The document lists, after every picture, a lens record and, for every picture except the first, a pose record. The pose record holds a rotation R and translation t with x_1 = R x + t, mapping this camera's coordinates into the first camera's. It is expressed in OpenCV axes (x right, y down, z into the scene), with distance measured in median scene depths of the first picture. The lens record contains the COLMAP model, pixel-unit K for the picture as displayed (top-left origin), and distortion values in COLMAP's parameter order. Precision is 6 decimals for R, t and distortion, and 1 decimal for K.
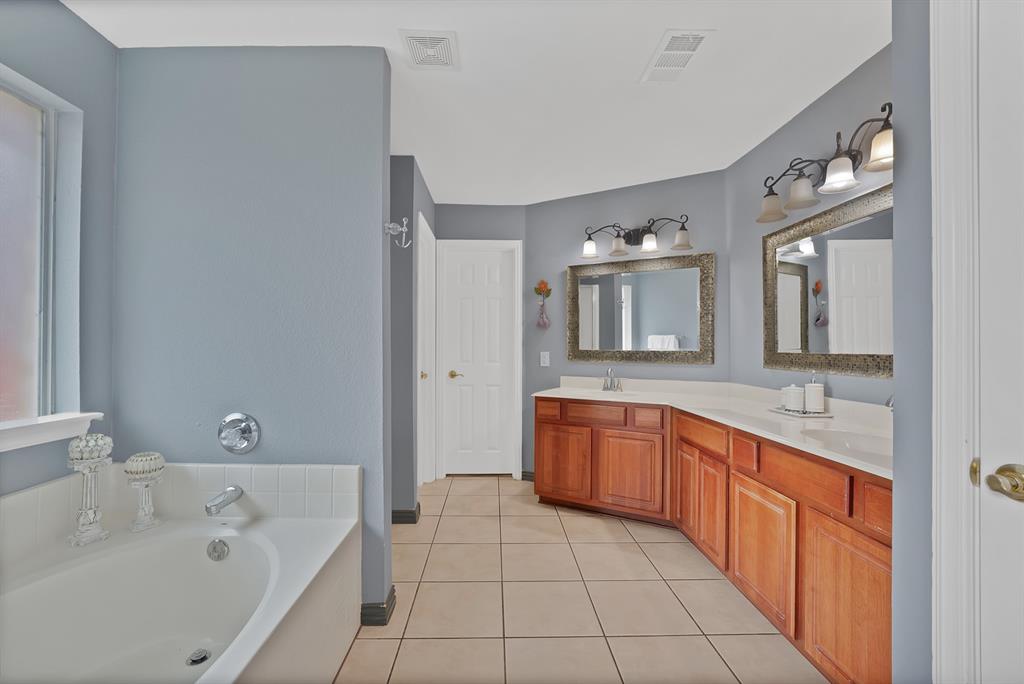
lens RADIAL K [[414.0, 0, 512.9], [0, 414.0, 345.9], [0, 0, 1]] dist [-0.003342, -0.000049]
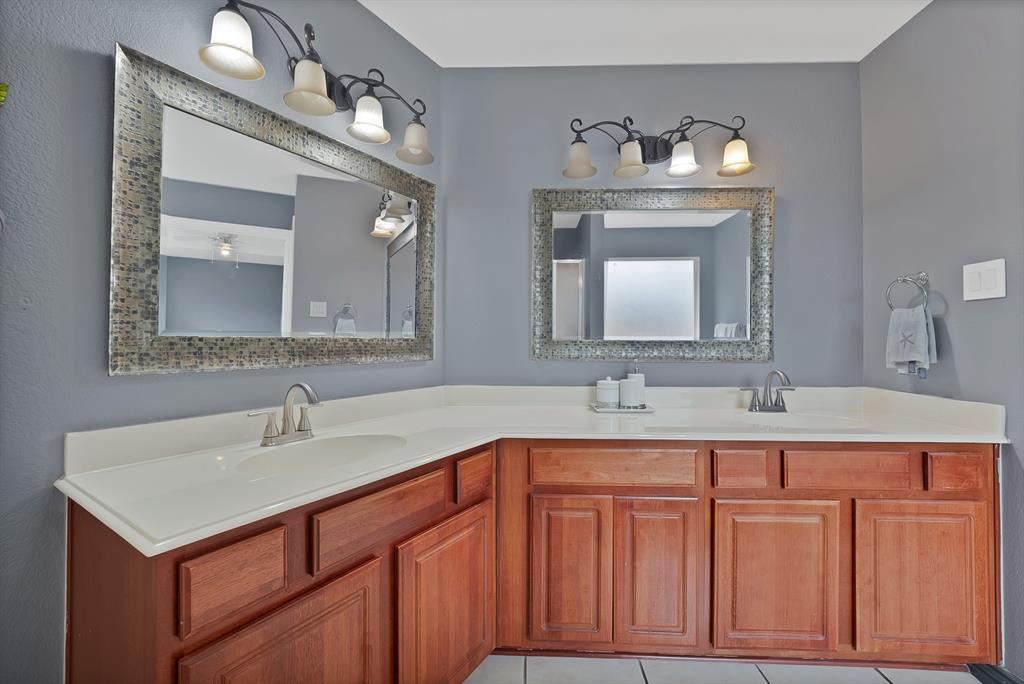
lens RADIAL K [[414.0, 0, 513.6], [0, 414.0, 340.2], [0, 0, 1]] dist [-0.003342, -0.000049]
pose [[0.081637, -0.019461, 0.996472, -0.186988], [-0.009478, 0.999749, 0.020301, -0.000154], [-0.996617, -0.011102, 0.081432, 1.047817]]
